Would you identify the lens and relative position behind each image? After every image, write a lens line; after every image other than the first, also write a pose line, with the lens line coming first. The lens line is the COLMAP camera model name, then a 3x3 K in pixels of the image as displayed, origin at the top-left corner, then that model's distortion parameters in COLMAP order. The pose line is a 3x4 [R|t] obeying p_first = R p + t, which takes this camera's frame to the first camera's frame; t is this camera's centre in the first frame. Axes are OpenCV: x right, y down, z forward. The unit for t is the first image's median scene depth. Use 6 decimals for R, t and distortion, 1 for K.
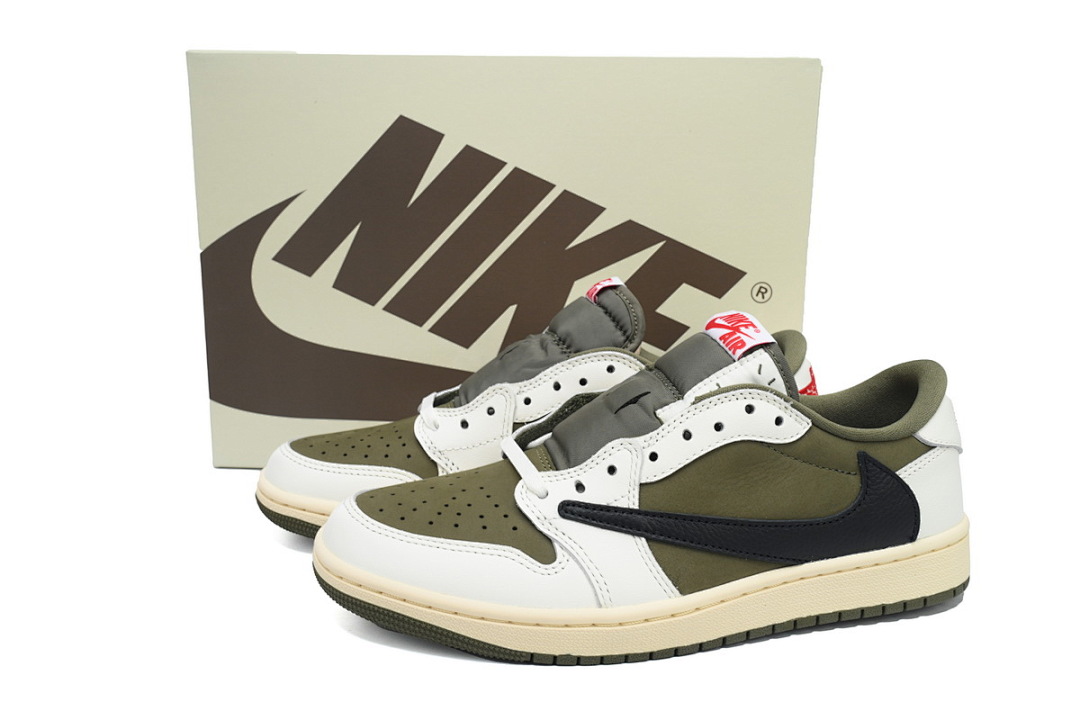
lens RADIAL K [[1040.5, 0, 539.6], [0, 1040.5, 364.6], [0, 0, 1]] dist [0.012917, 0.000000]
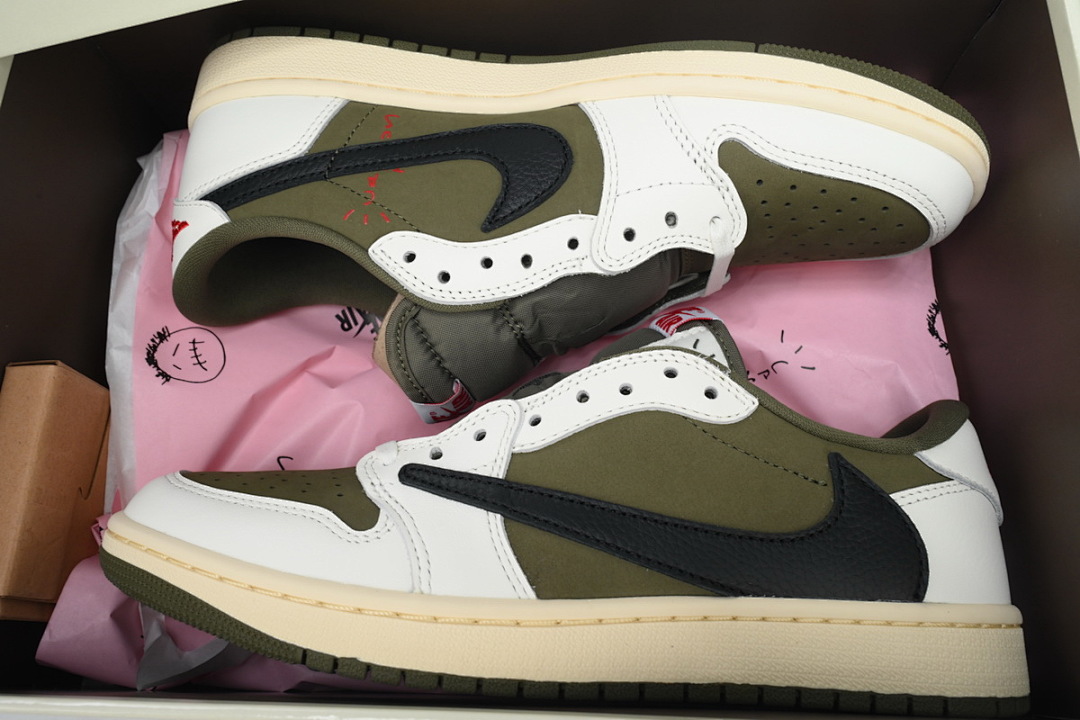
lens RADIAL K [[832.9, 0, 535.9], [0, 832.9, 360.7], [0, 0, 1]] dist [-0.032729, -0.006697]
pose [[0.974488, 0.053075, -0.218072, 0.236637], [-0.140862, 0.901069, -0.410161, 0.293827], [0.174729, 0.430415, 0.885558, 0.445087]]
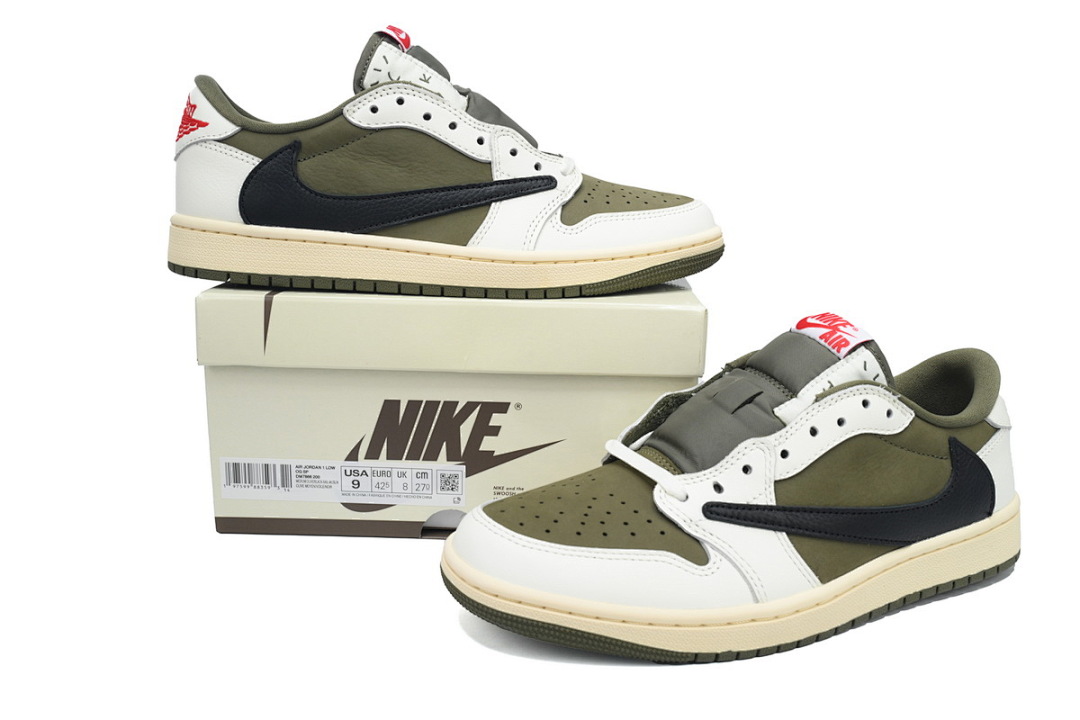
lens RADIAL K [[1040.5, 0, 542.0], [0, 1040.5, 354.3], [0, 0, 1]] dist [0.012917, 0.000000]
pose [[0.975132, -0.040119, 0.217965, -0.350276], [0.037480, 0.999166, 0.016231, -0.037760], [-0.218434, -0.007658, 0.975822, 0.032107]]
